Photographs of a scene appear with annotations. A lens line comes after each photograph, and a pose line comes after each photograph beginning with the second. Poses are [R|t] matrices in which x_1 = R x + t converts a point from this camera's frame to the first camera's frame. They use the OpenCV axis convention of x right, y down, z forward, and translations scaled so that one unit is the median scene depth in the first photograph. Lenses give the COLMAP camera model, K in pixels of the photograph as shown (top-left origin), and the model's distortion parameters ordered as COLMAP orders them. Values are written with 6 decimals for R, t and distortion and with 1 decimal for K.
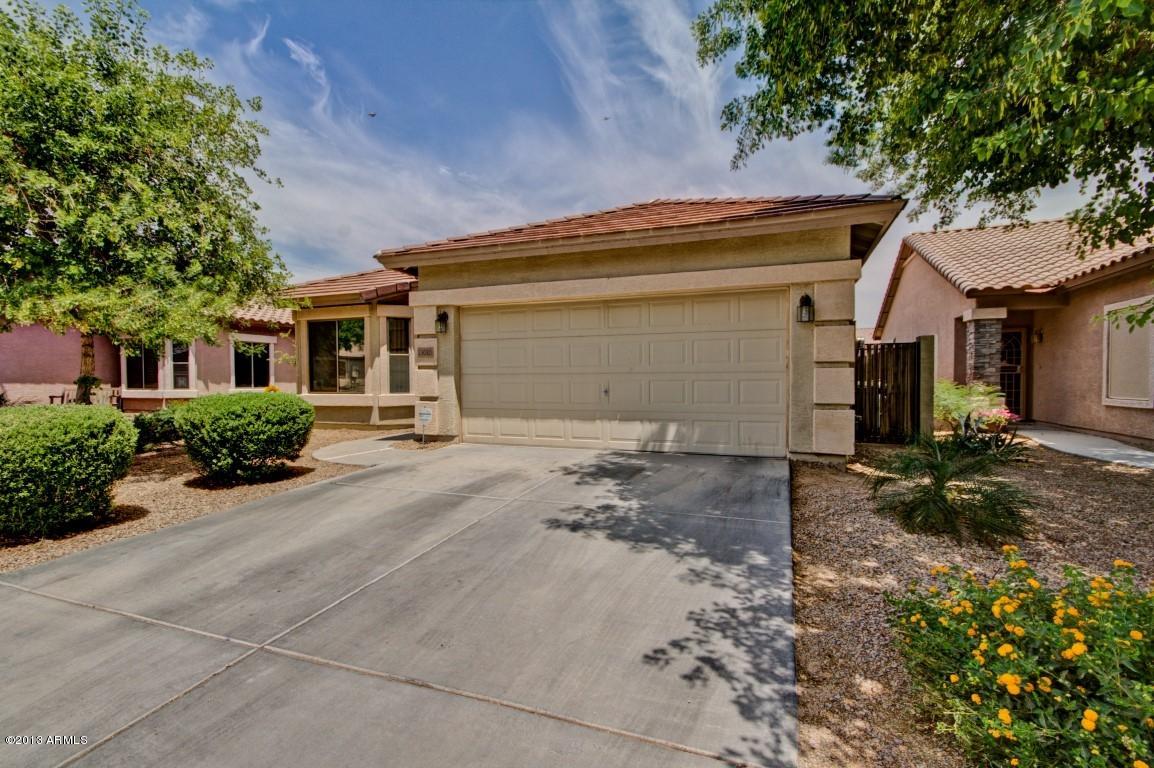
lens RADIAL K [[531.5, 0, 577.3], [0, 531.5, 381.5], [0, 0, 1]] dist [0.020151, -0.002724]
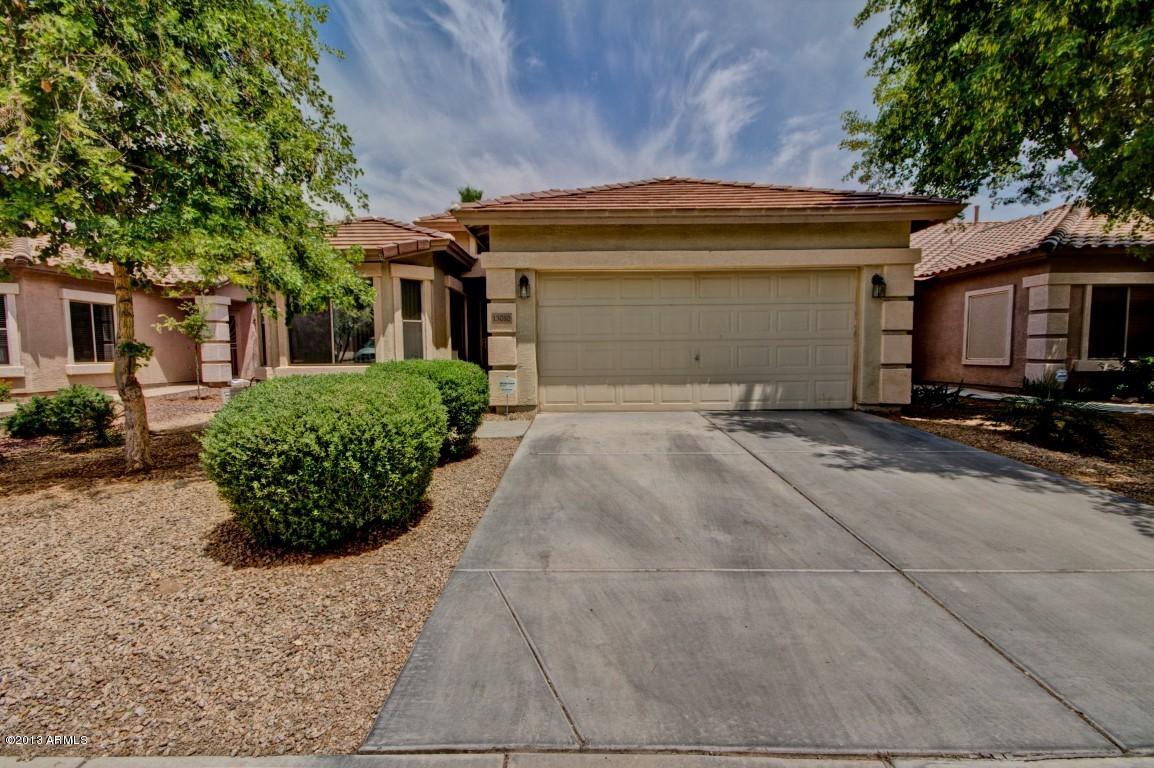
lens RADIAL K [[531.5, 0, 611.7], [0, 531.5, 373.0], [0, 0, 1]] dist [0.020151, -0.002724]
pose [[0.935711, -0.020837, 0.352152, -0.479213], [0.008379, 0.999285, 0.036864, 0.009833], [-0.352668, -0.031543, 0.935217, 0.054482]]
